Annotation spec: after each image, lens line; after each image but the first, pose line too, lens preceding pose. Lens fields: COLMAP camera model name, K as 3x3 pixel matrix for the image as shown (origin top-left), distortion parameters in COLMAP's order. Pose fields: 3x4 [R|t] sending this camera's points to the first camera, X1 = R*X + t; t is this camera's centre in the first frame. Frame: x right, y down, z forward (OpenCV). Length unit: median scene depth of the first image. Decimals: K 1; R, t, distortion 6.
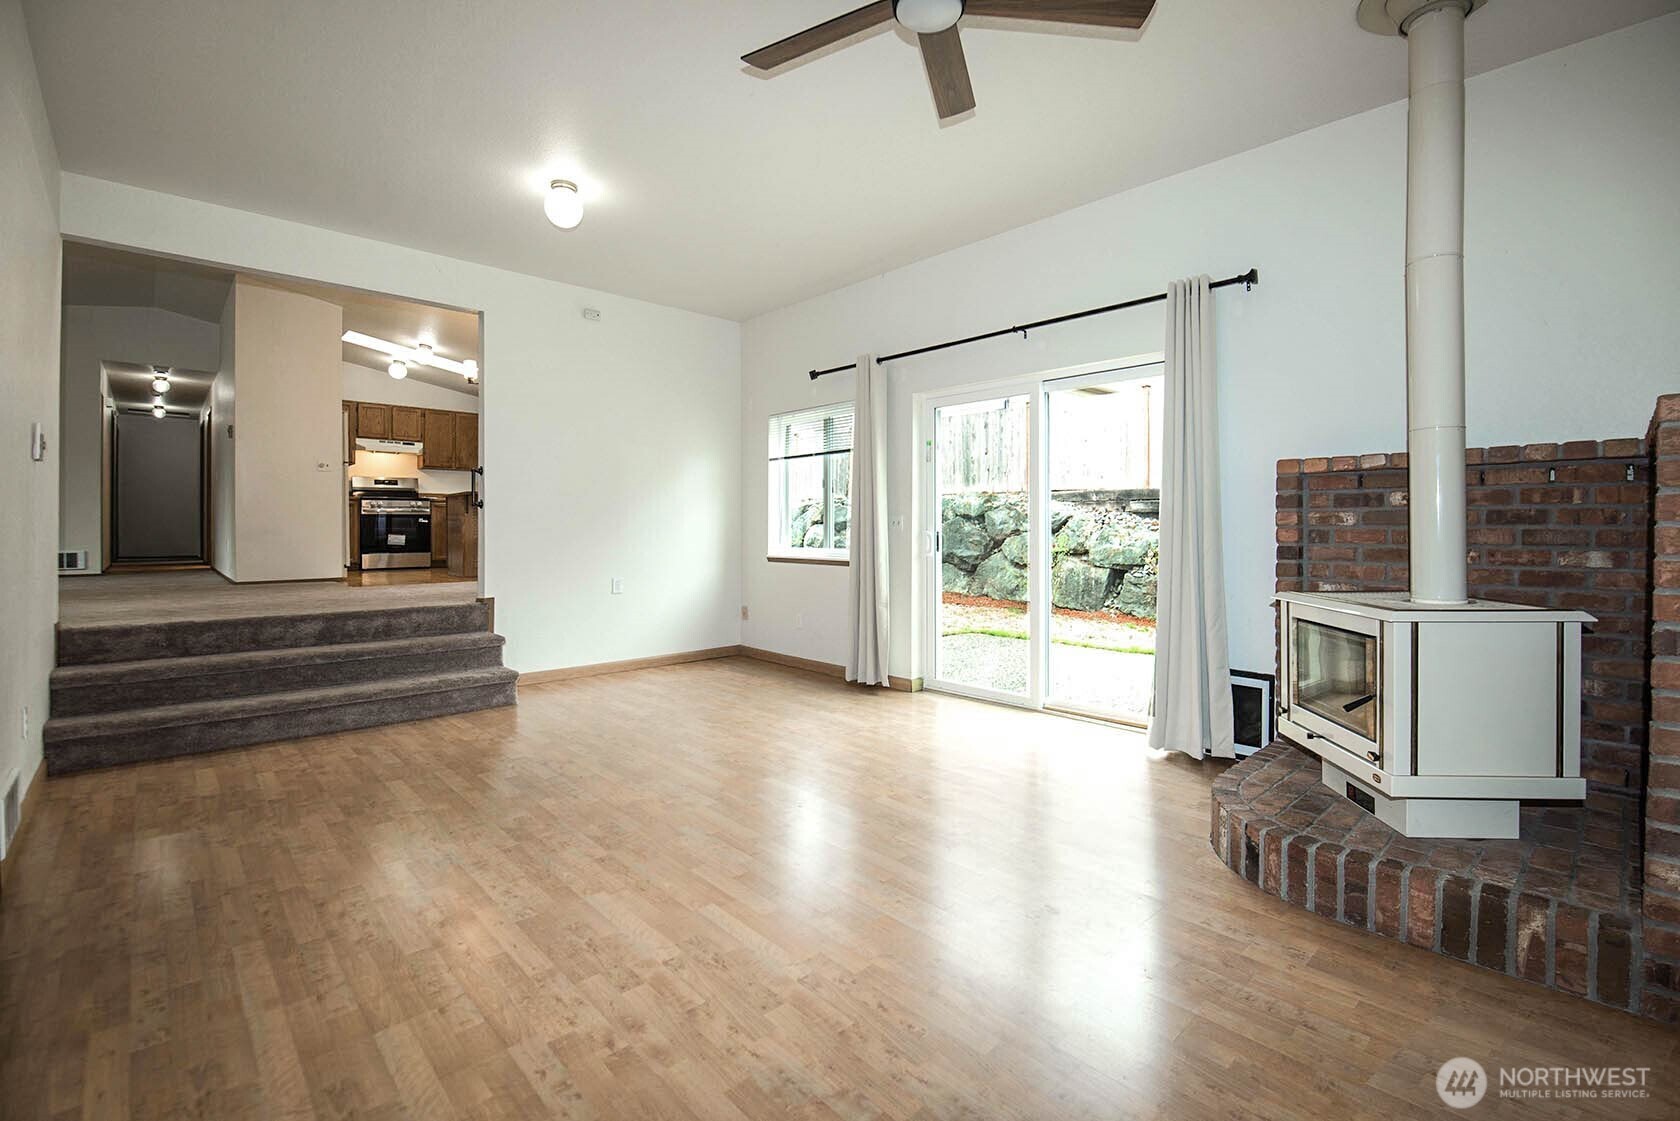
lens RADIAL K [[769.6, 0, 846.6], [0, 769.6, 530.8], [0, 0, 1]] dist [-0.001137, -0.000144]
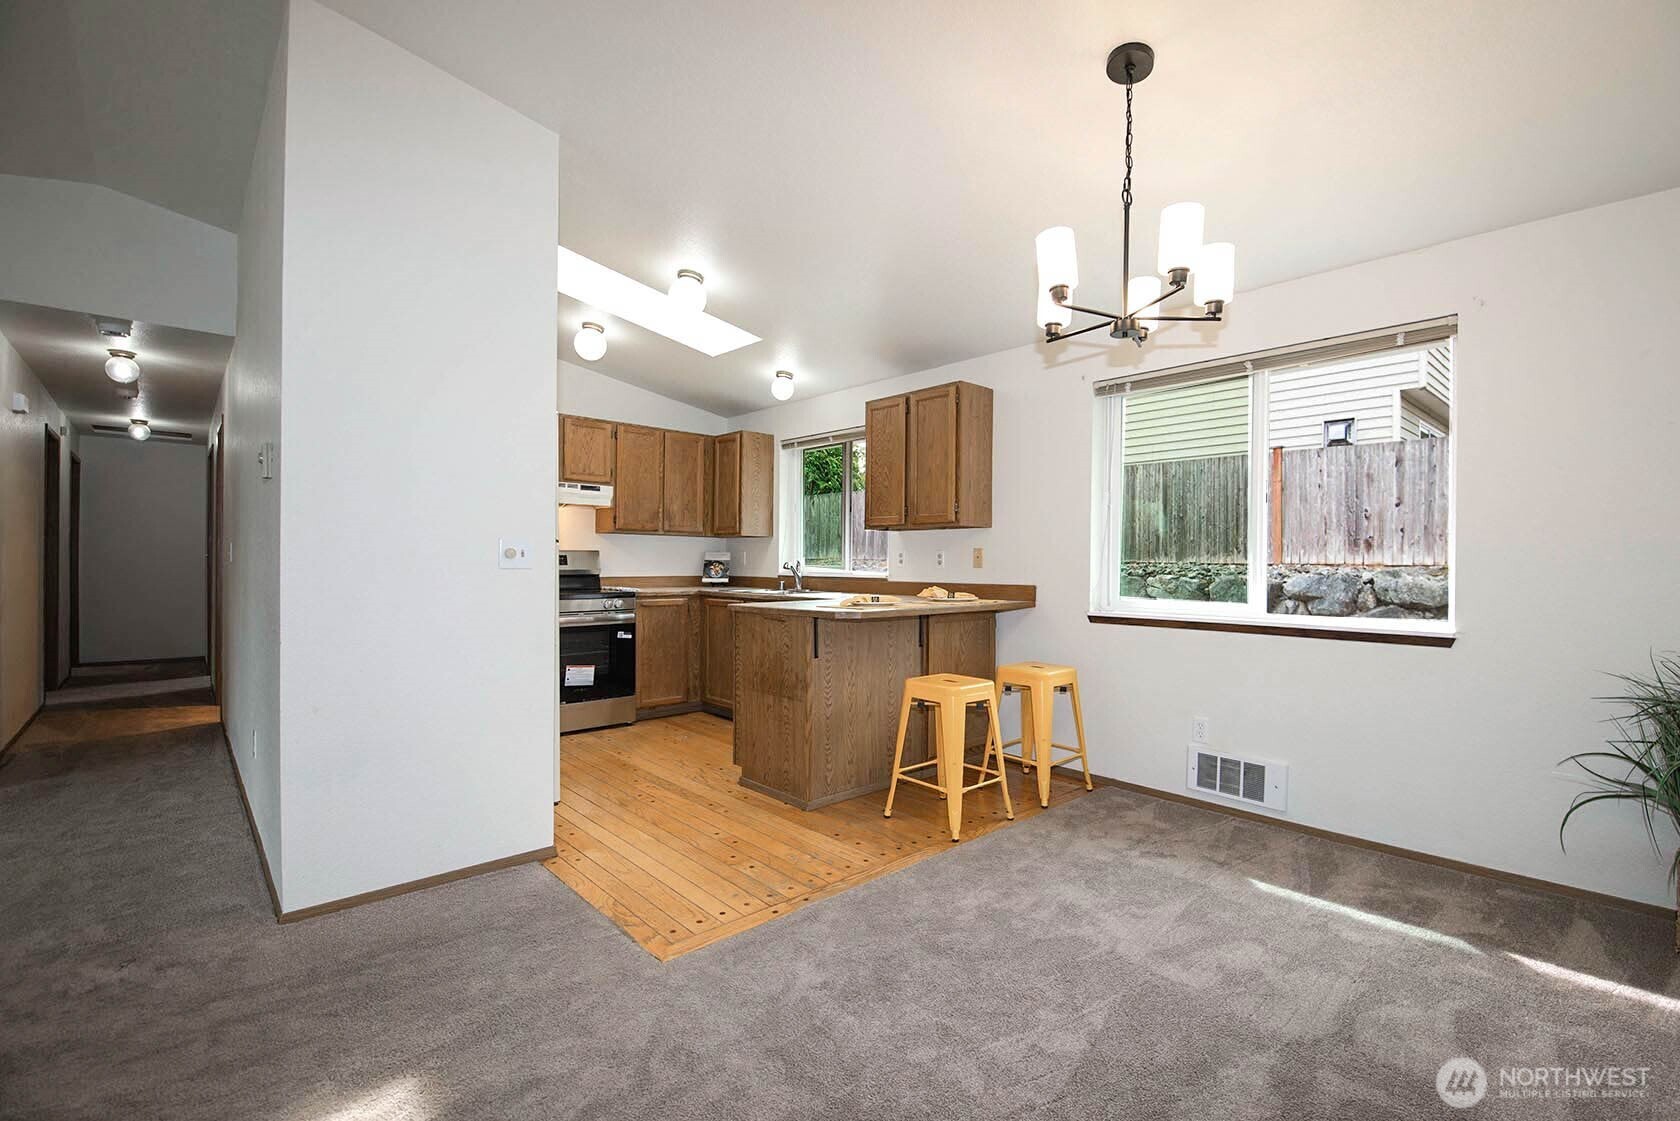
lens RADIAL K [[729.0, 0, 831.5], [0, 729.0, 562.2], [0, 0, 1]] dist [-0.002577, -0.000154]
pose [[0.999874, 0.005867, -0.014744, -0.390974], [-0.005964, 0.999961, -0.006561, -0.058677], [0.014705, 0.006649, 0.999870, 0.493285]]
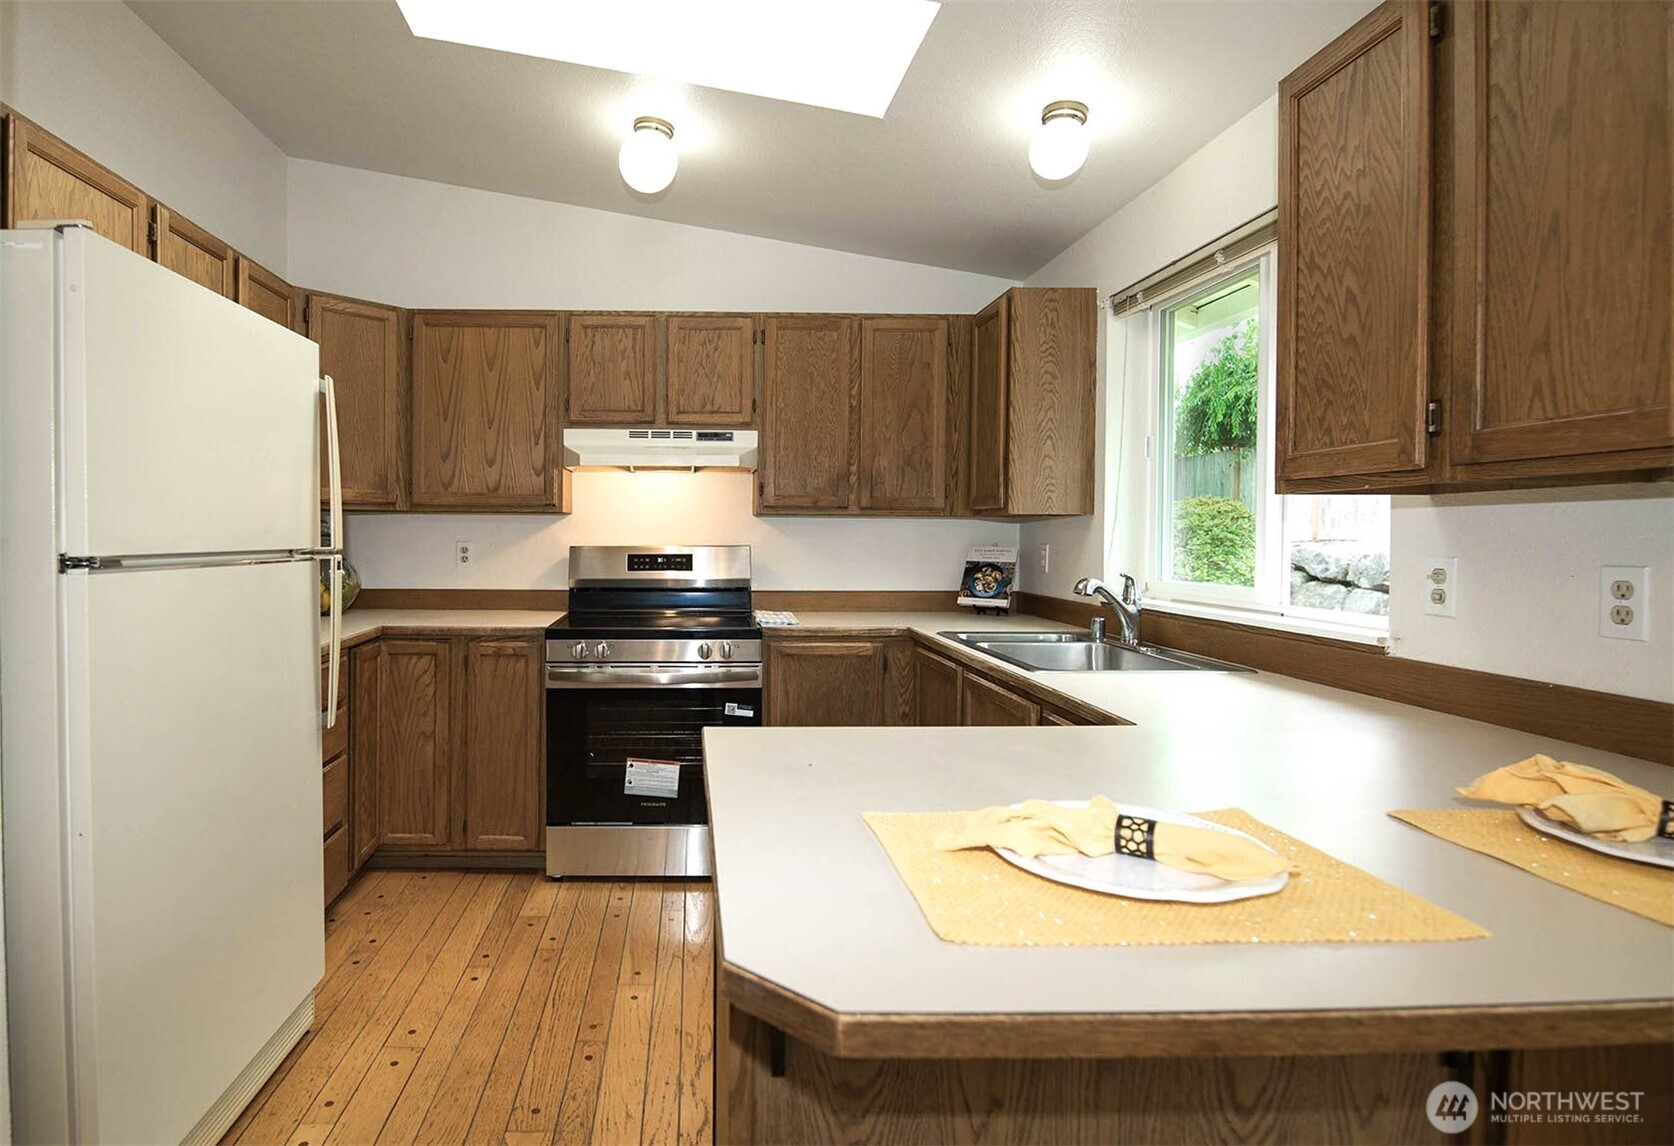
lens RADIAL K [[808.6, 0, 726.2], [0, 808.6, 545.3], [0, 0, 1]] dist [-0.001513, -0.001772]
pose [[0.741327, 0.012153, -0.671034, -0.350194], [-0.007754, 0.999924, 0.009544, -0.072594], [0.671099, -0.001872, 0.741365, 0.761044]]
